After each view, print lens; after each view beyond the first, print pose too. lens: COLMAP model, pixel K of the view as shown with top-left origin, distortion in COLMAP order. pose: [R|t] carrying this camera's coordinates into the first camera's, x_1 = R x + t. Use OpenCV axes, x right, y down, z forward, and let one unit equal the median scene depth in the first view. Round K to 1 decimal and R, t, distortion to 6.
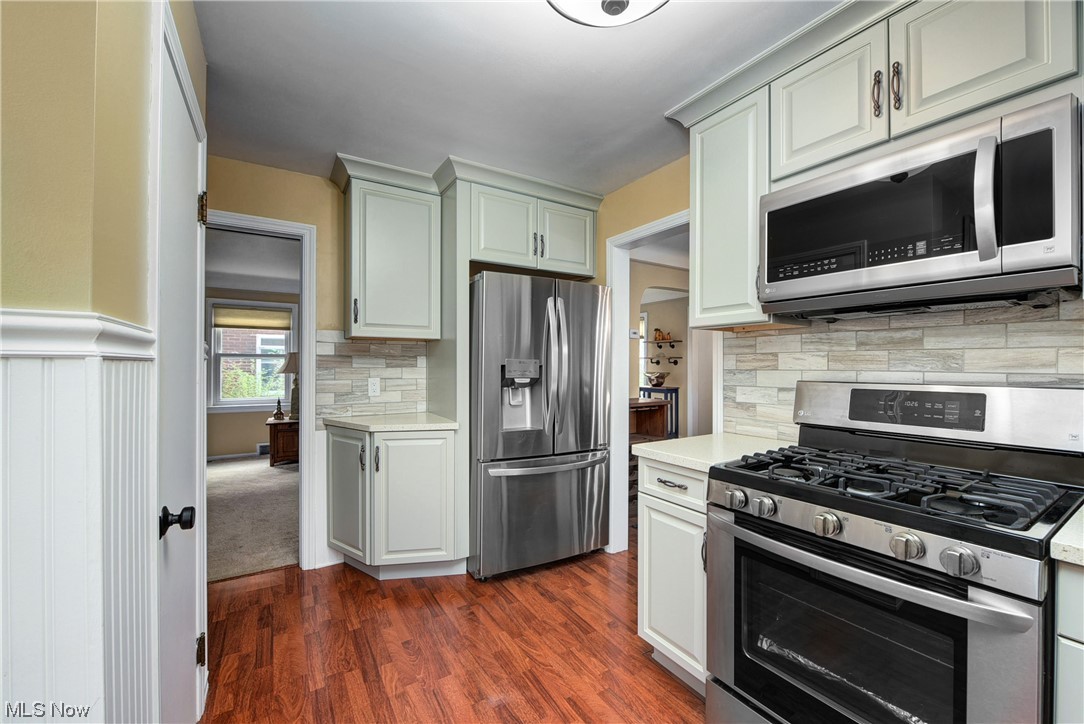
lens RADIAL K [[433.9, 0, 544.5], [0, 433.9, 367.1], [0, 0, 1]] dist [-0.006905, -0.001069]
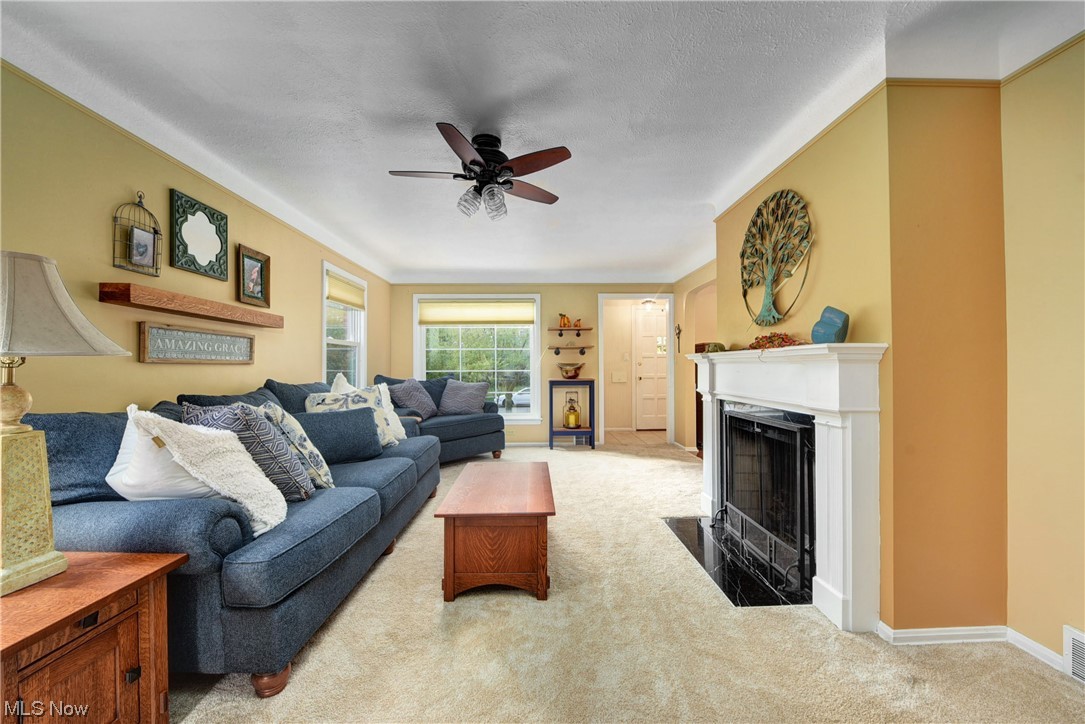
lens RADIAL K [[434.3, 0, 543.1], [0, 434.3, 362.8], [0, 0, 1]] dist [-0.006905, -0.001069]
pose [[0.514482, 0.001741, 0.857500, -0.541277], [0.003003, 0.999988, -0.003832, 0.015434], [-0.857496, 0.004546, 0.514470, 0.596681]]
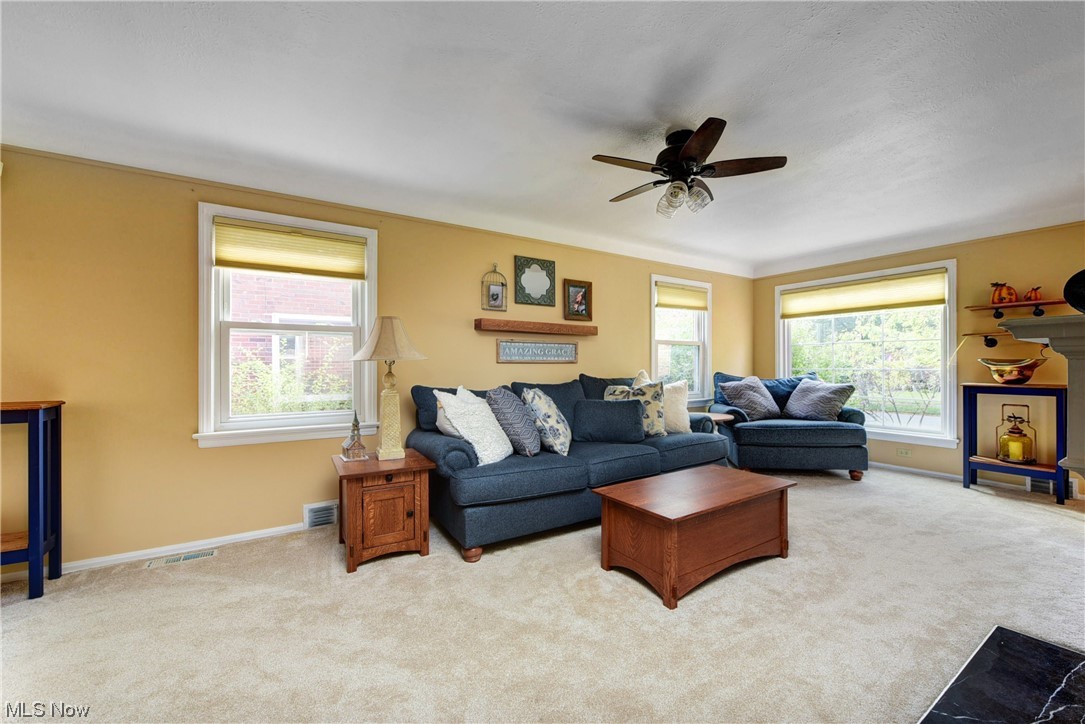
lens RADIAL K [[434.3, 0, 544.2], [0, 434.3, 365.4], [0, 0, 1]] dist [-0.006905, -0.001069]
pose [[0.999864, -0.006032, 0.015373, -0.361555], [0.005976, 0.999975, 0.003726, 0.015264], [-0.015395, -0.003634, 0.999875, 0.455669]]
